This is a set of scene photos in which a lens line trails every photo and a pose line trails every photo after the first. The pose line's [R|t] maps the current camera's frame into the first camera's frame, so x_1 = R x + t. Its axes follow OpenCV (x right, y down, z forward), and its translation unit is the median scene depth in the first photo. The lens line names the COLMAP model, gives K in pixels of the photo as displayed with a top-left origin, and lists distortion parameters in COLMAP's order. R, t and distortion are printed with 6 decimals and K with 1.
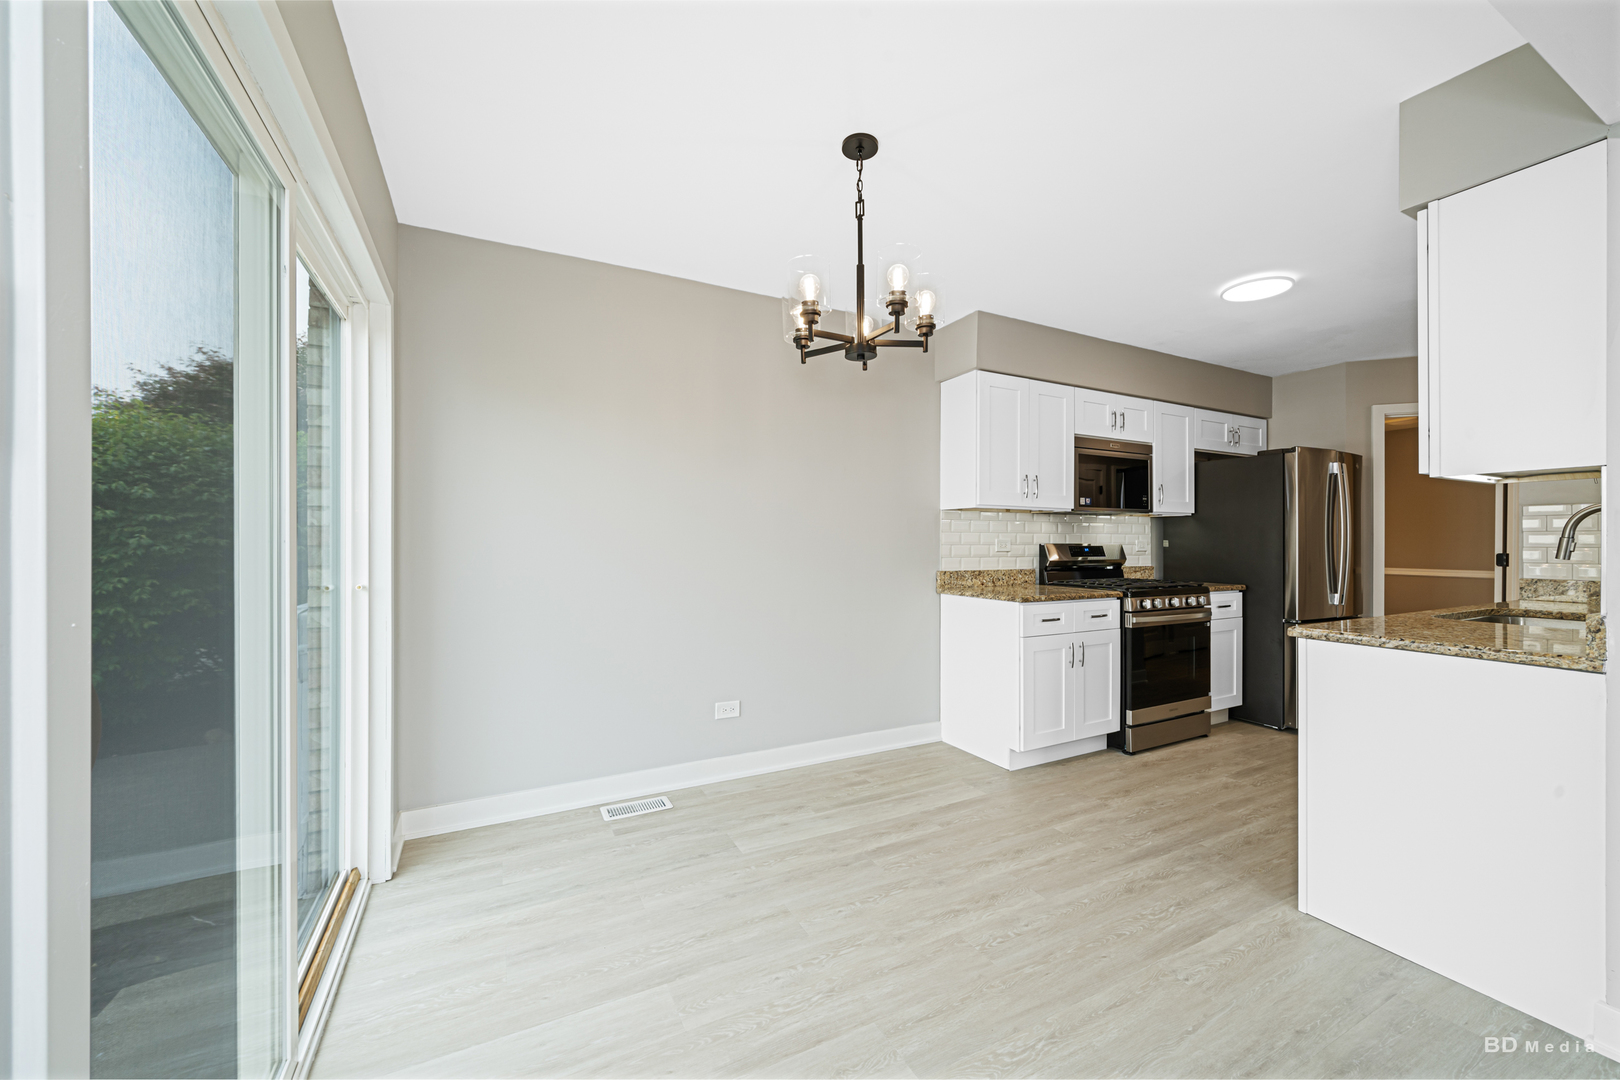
lens RADIAL K [[609.0, 0, 807.4], [0, 609.0, 539.9], [0, 0, 1]] dist [-0.001724, 0.000270]
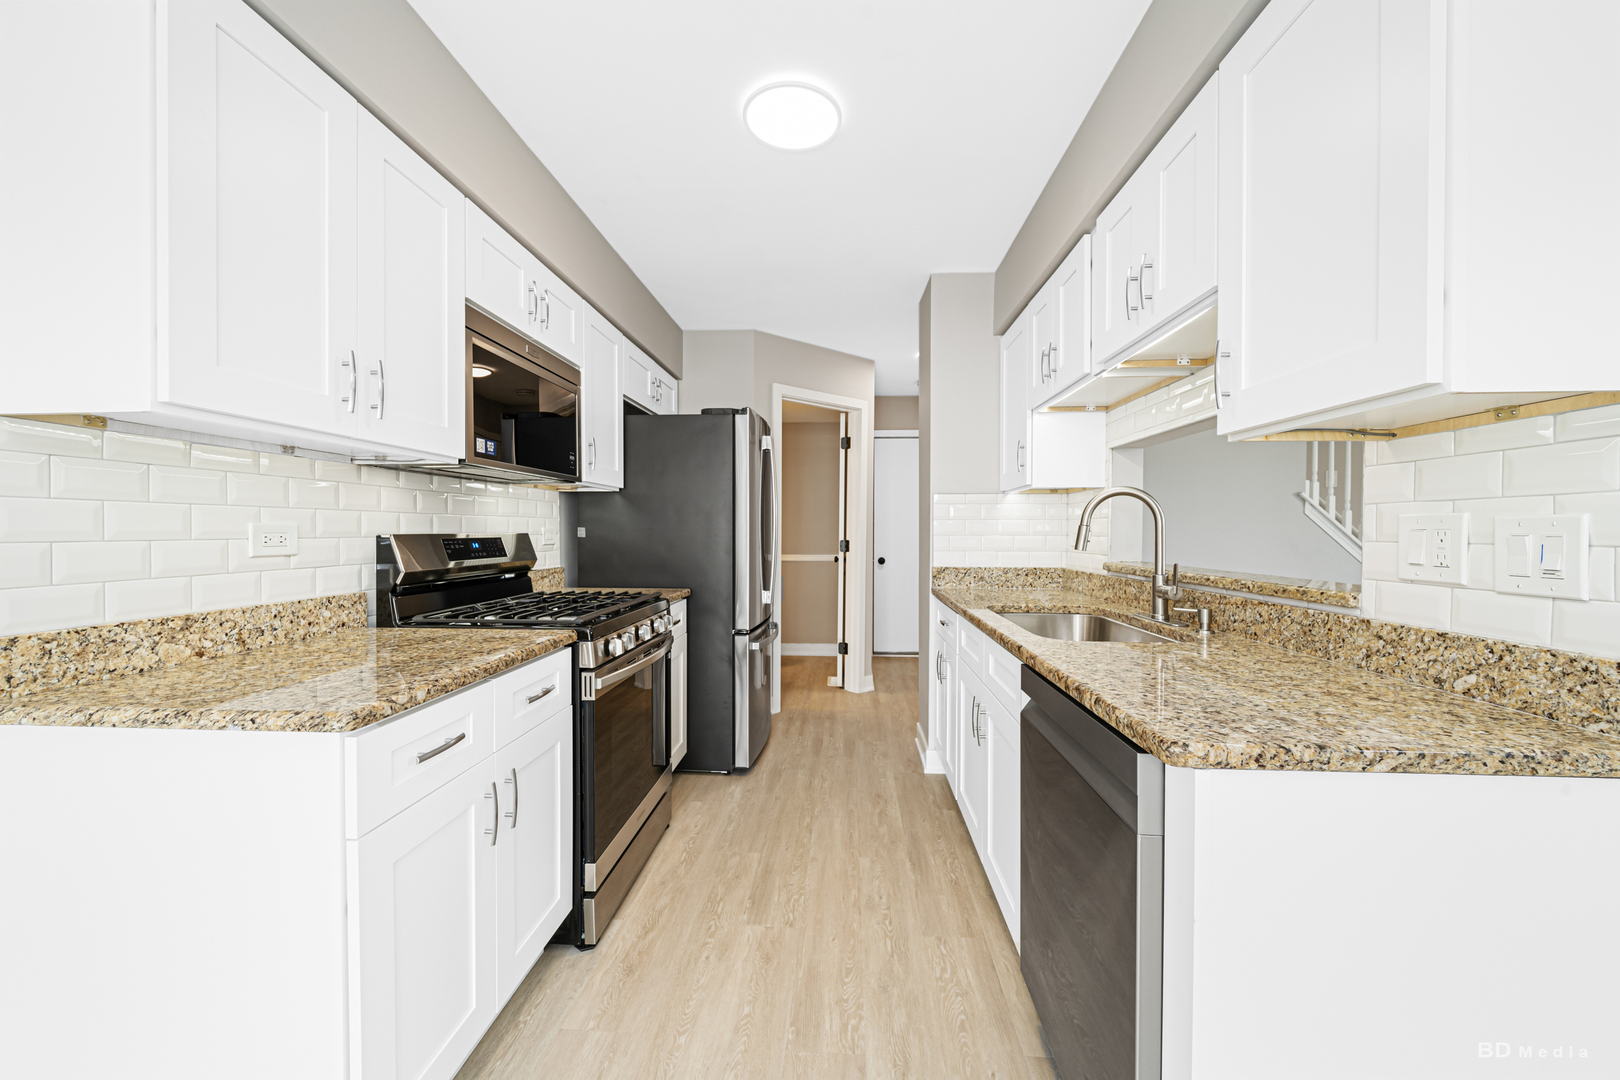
lens RADIAL K [[609.0, 0, 801.5], [0, 609.0, 536.8], [0, 0, 1]] dist [-0.001724, 0.000270]
pose [[0.518672, -0.011191, 0.854900, 0.167791], [-0.002271, 0.999893, 0.014468, 0.000647], [-0.854970, -0.009446, 0.518591, 0.521996]]
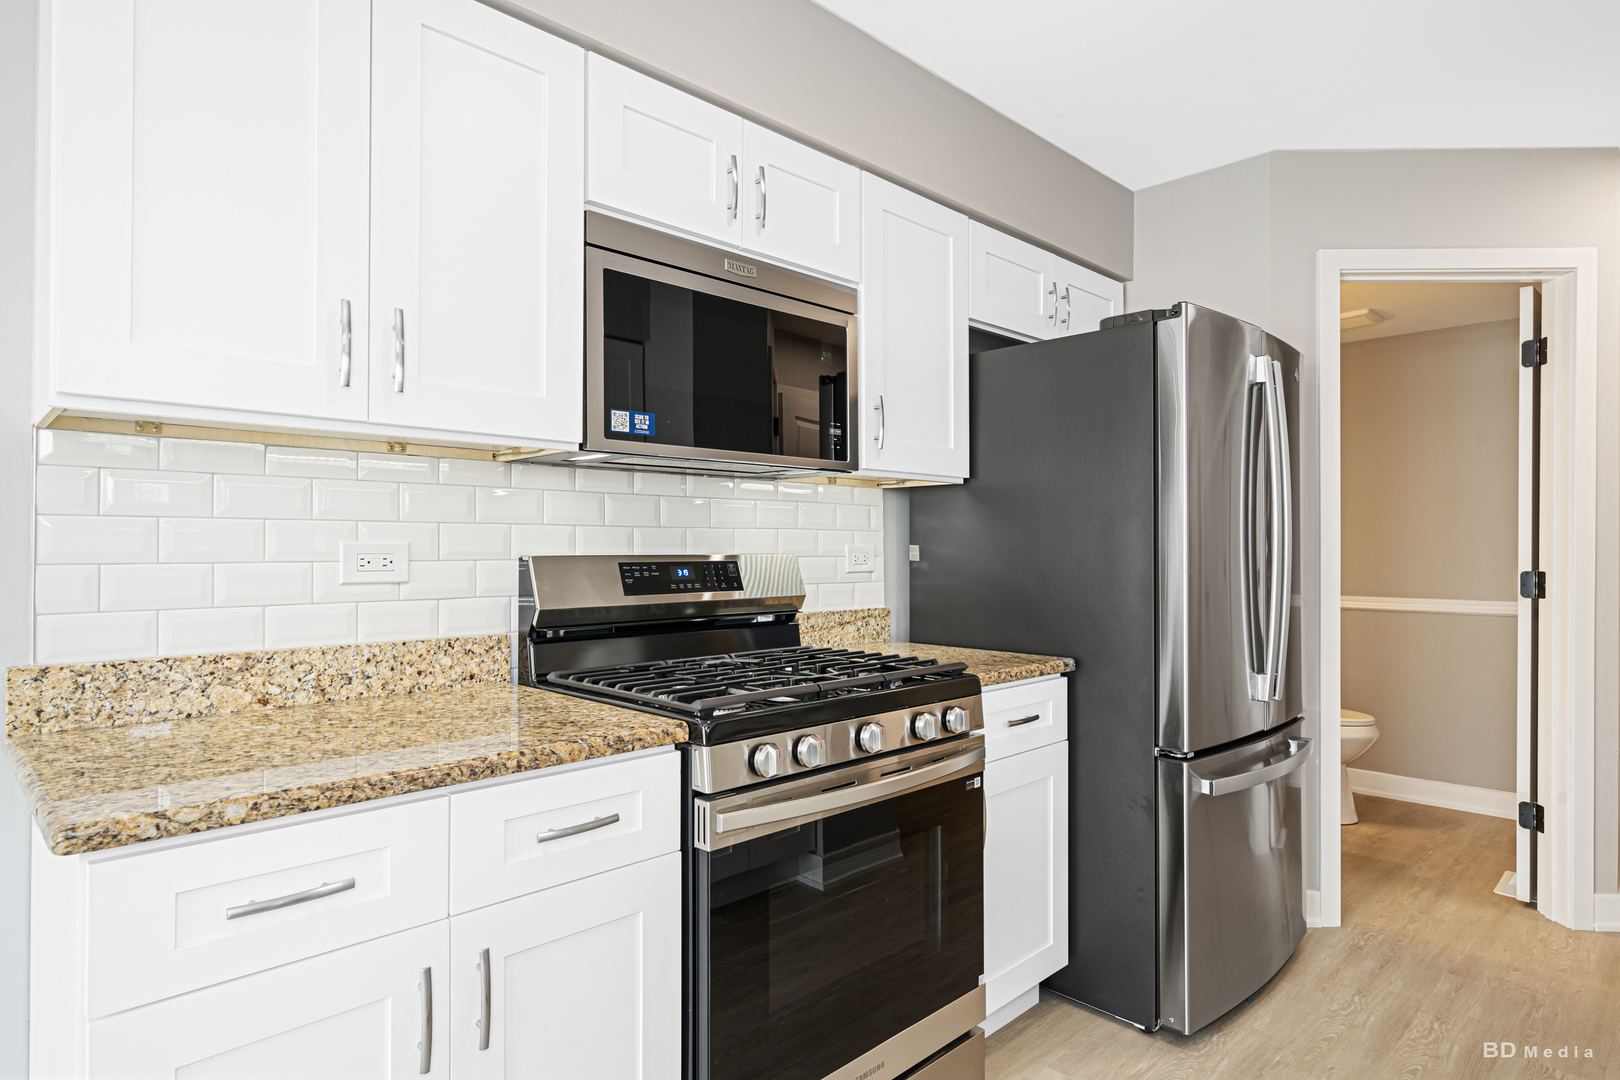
lens RADIAL K [[897.7, 0, 822.6], [0, 897.7, 542.9], [0, 0, 1]] dist [0.003566, 0.001220]
pose [[0.951855, -0.000825, 0.306548, 0.400416], [0.002049, 0.999991, -0.003671, 0.001238], [-0.306542, 0.004122, 0.951848, 0.514071]]
